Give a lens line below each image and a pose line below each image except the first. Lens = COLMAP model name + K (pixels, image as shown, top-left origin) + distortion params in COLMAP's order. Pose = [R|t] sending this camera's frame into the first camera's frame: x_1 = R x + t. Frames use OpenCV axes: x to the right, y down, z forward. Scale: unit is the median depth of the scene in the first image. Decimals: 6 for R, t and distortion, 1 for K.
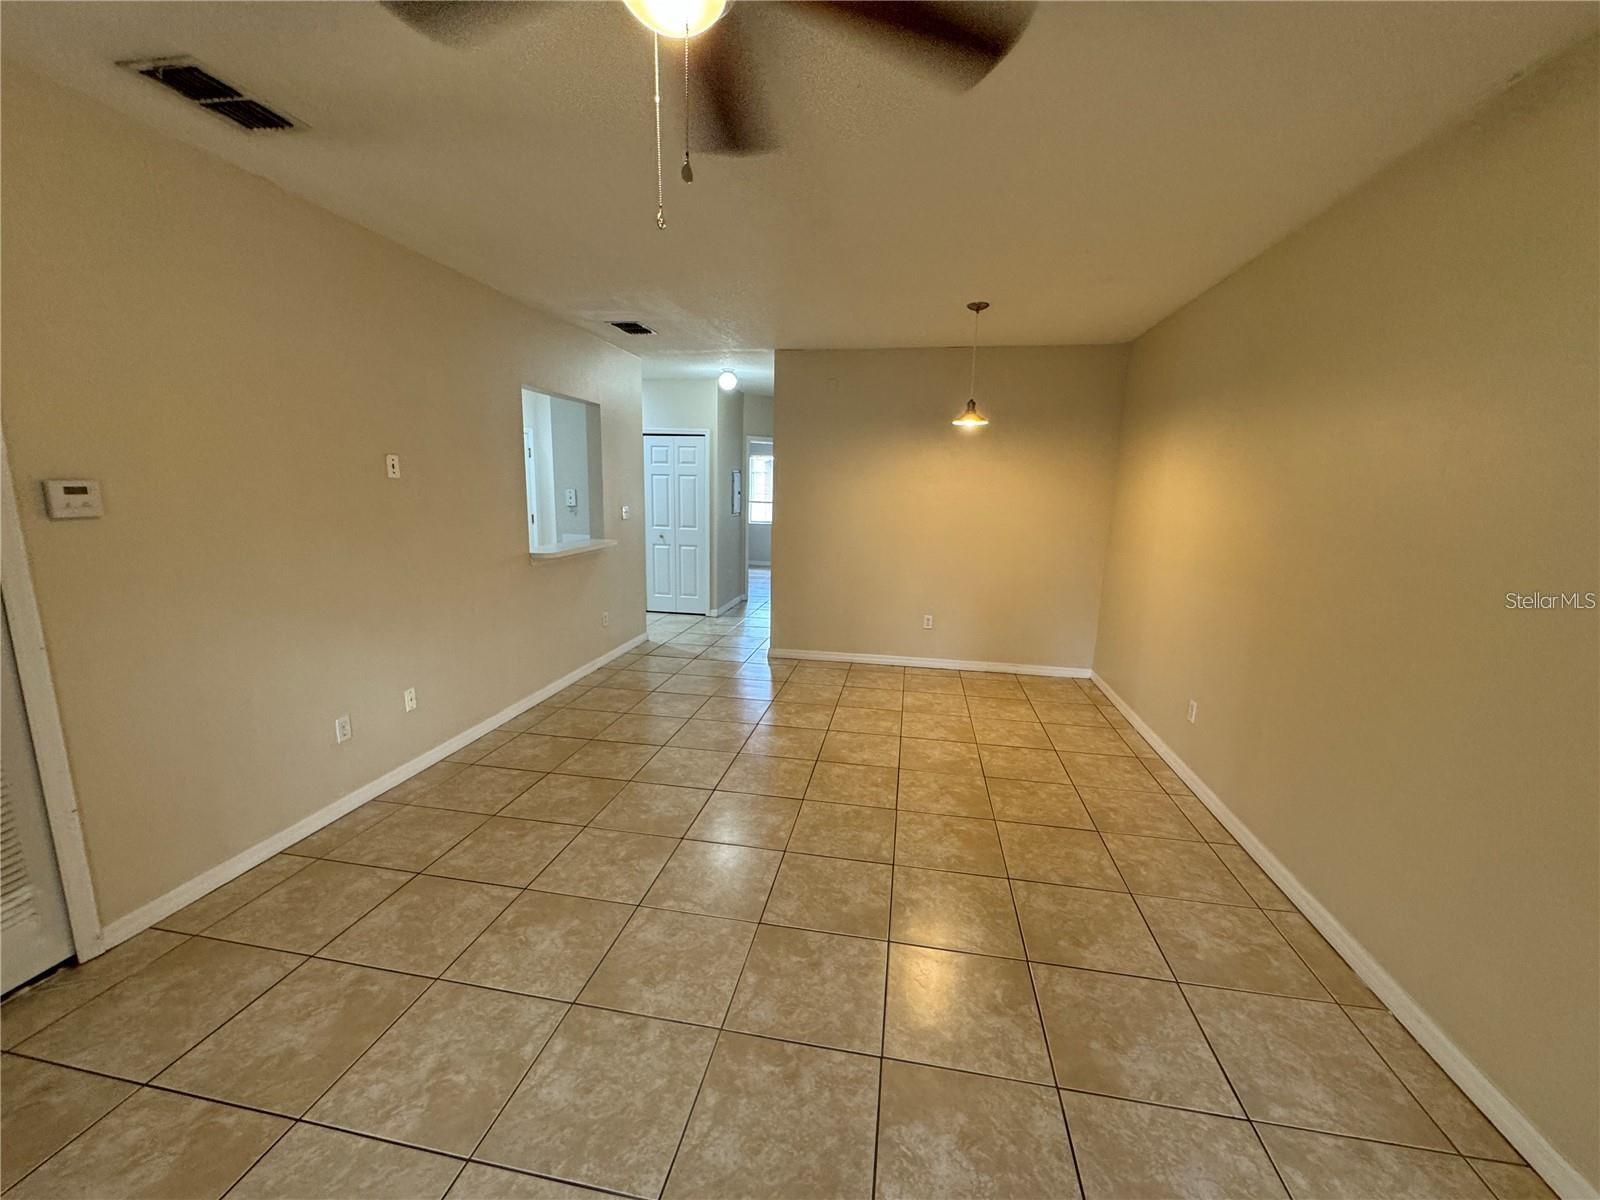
lens RADIAL K [[637.3, 0, 805.2], [0, 637.3, 588.6], [0, 0, 1]] dist [-0.008559, -0.000456]
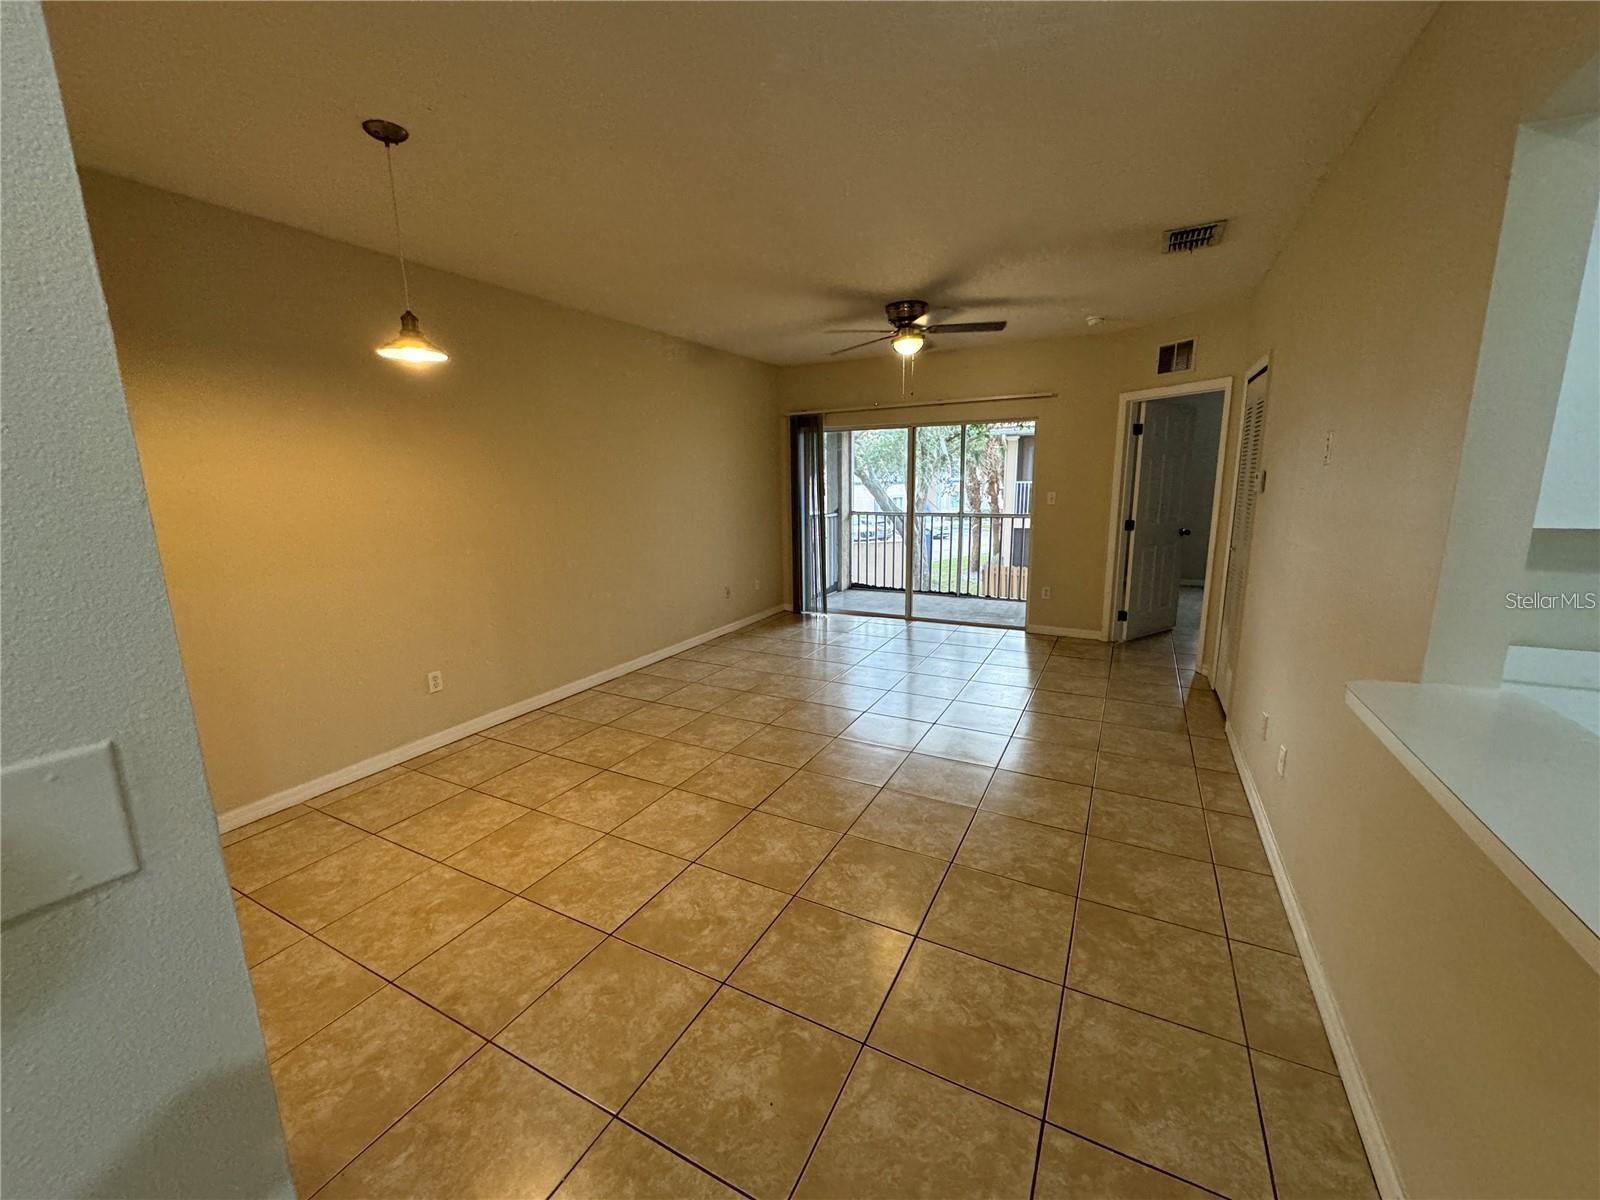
lens RADIAL K [[637.3, 0, 799.7], [0, 637.3, 603.9], [0, 0, 1]] dist [-0.008559, -0.000456]
pose [[-0.951662, -0.071040, 0.298817, -0.266697], [0.041427, 0.934306, 0.354056, -0.266673], [-0.304339, 0.349321, -0.886201, 1.642631]]
